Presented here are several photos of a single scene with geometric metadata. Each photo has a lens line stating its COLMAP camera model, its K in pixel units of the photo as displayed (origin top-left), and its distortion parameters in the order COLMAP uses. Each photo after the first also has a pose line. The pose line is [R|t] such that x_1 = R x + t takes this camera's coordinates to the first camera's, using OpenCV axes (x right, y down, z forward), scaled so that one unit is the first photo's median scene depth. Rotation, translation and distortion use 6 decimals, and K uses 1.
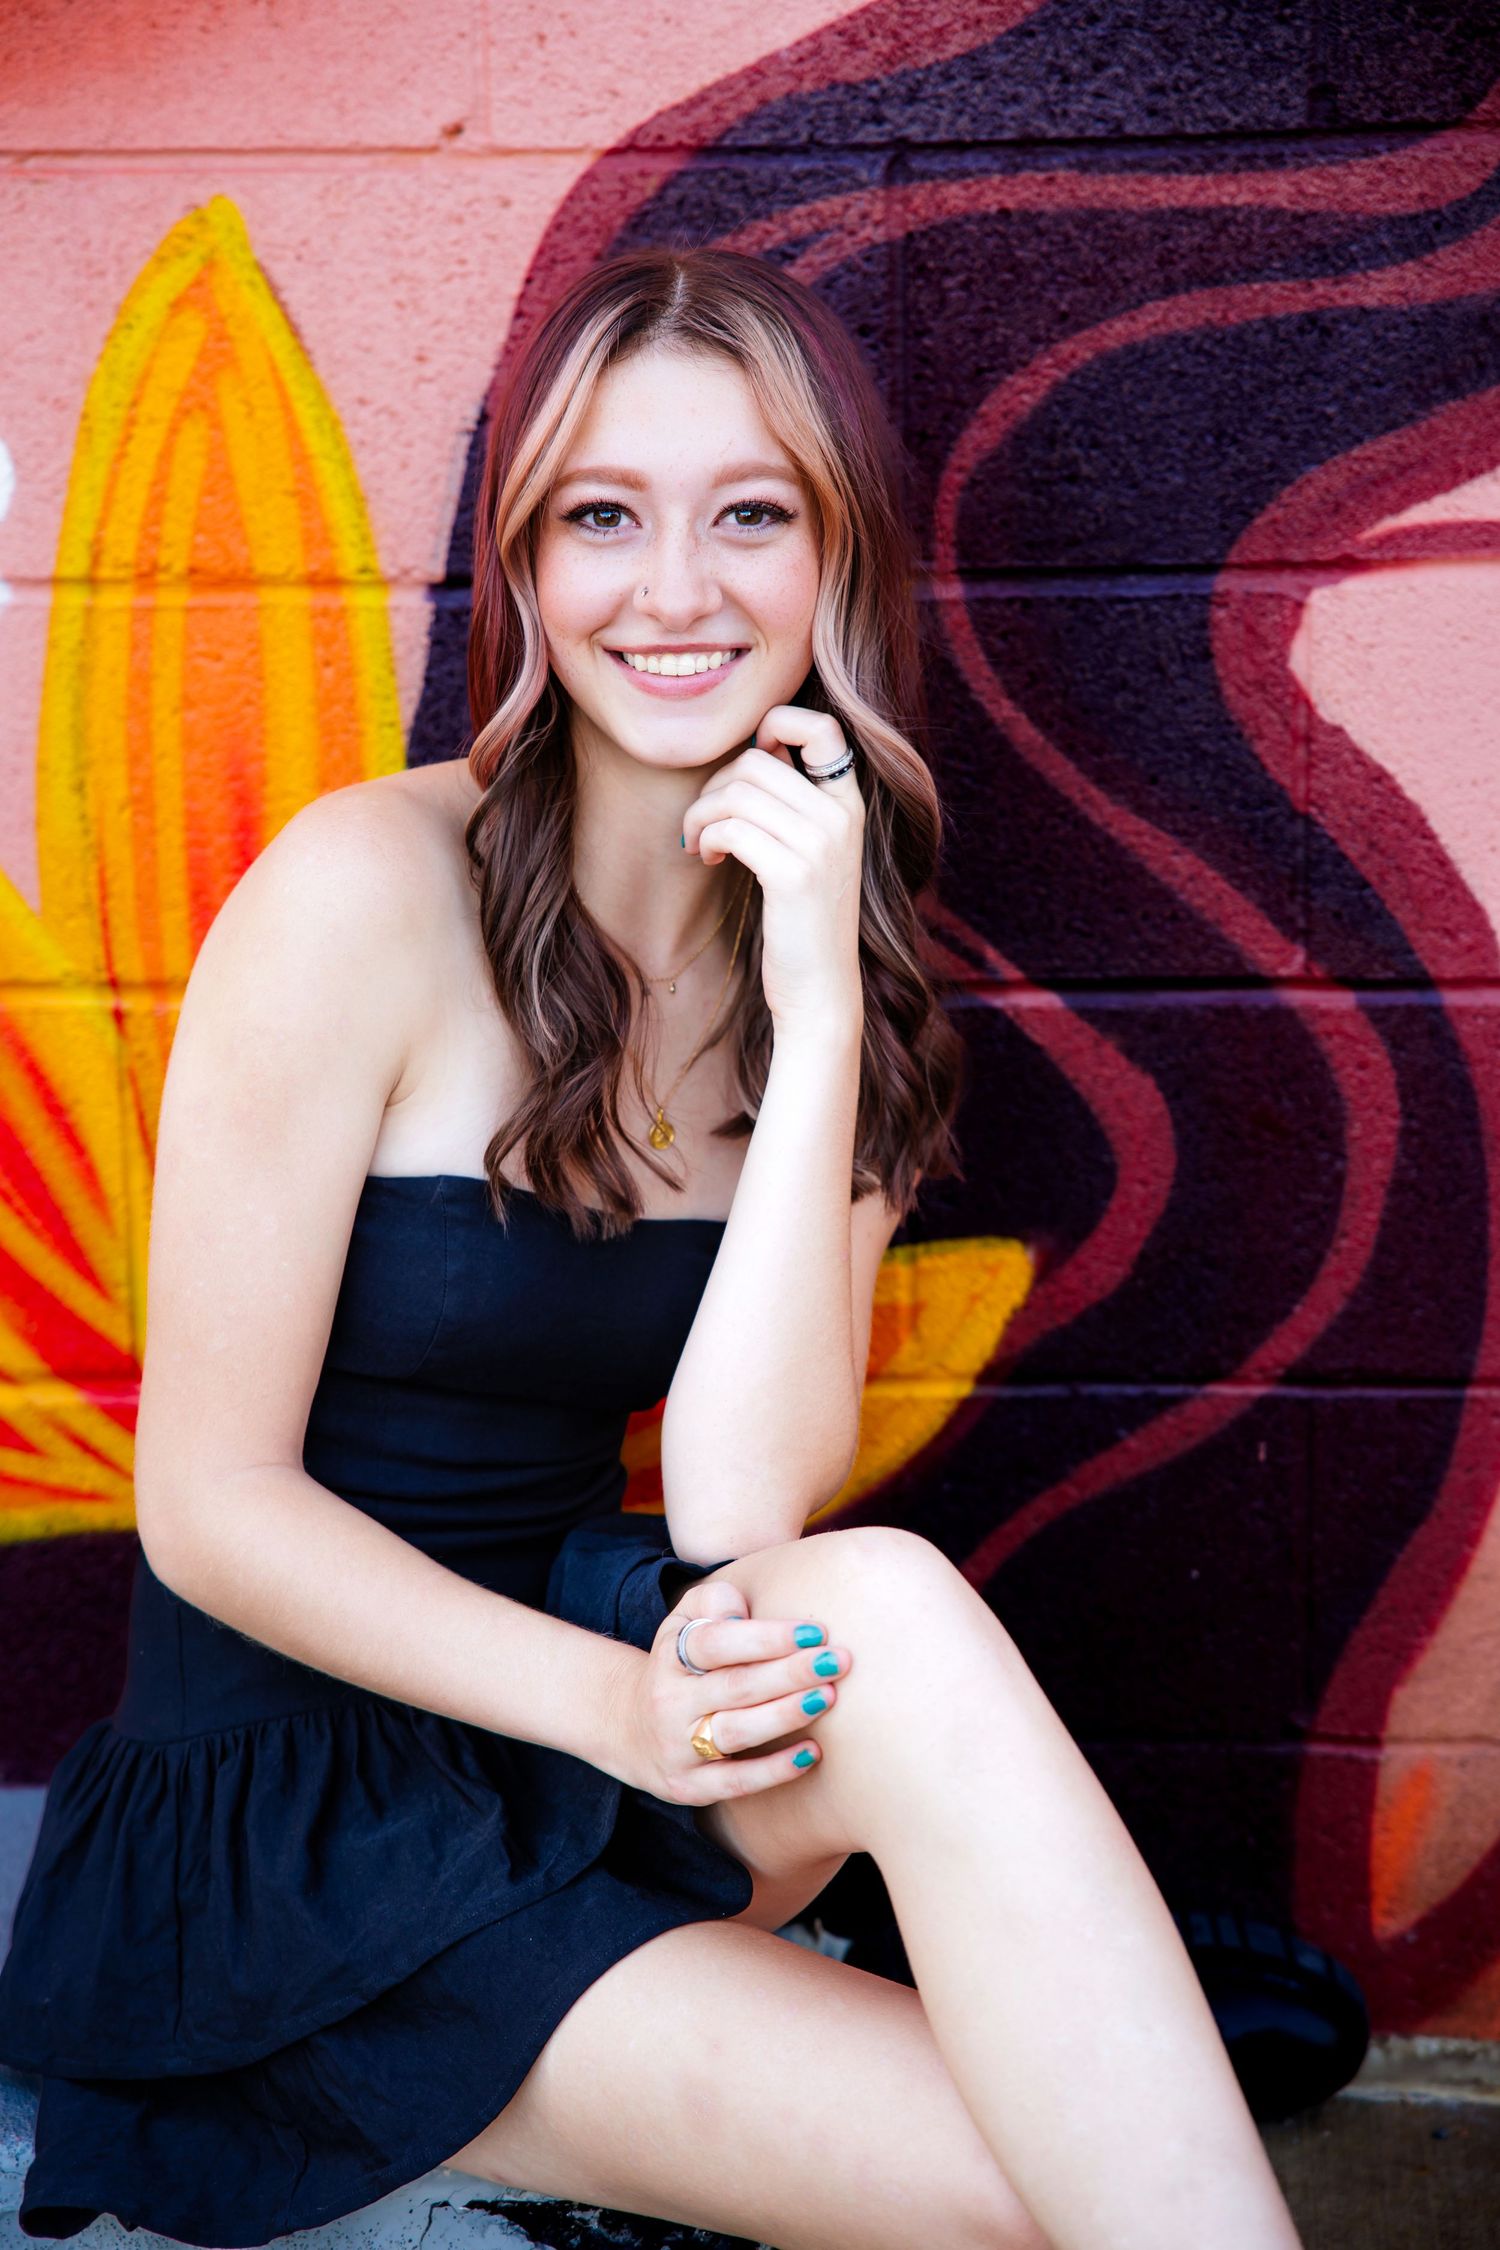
lens RADIAL K [[4522.4, 0, 715.6], [0, 4522.4, 1182.2], [0, 0, 1]] dist [0.170275, 0.237557]
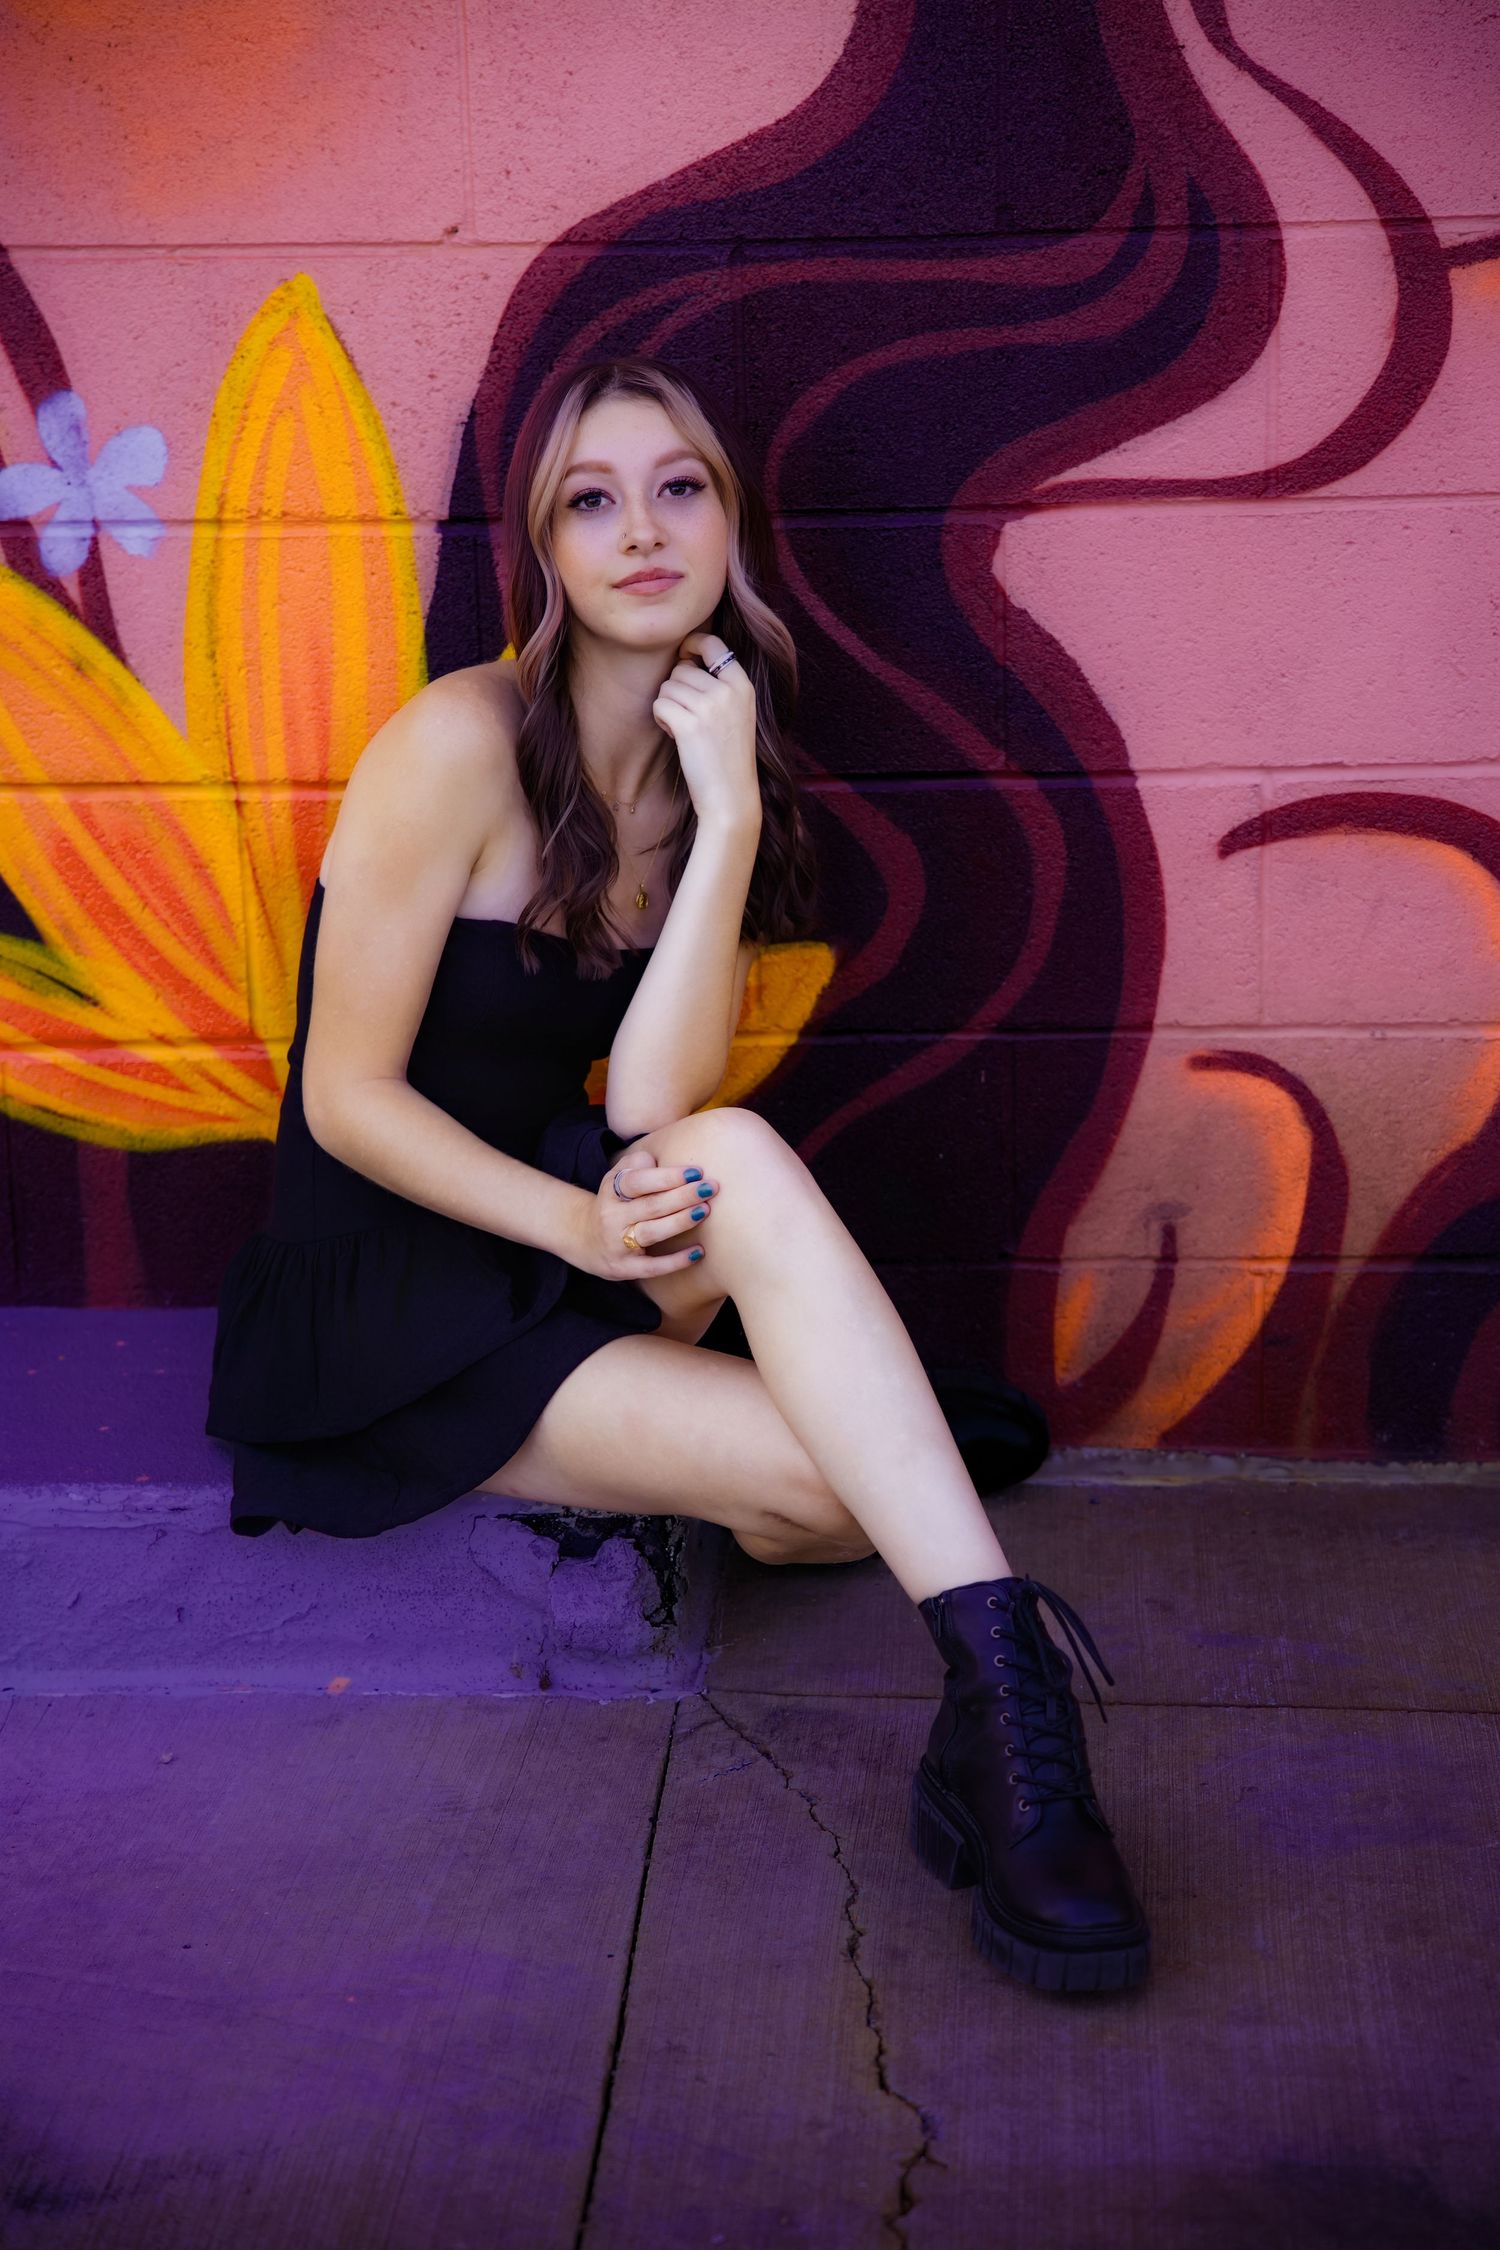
lens RADIAL K [[4522.4, 0, 715.6], [0, 4522.4, 1182.2], [0, 0, 1]] dist [0.170275, 0.237557]
pose [[0.999517, -0.014989, 0.027231, -0.014499], [0.013521, 0.998487, 0.053292, 0.011861], [-0.027989, -0.052898, 0.998208, -0.564906]]
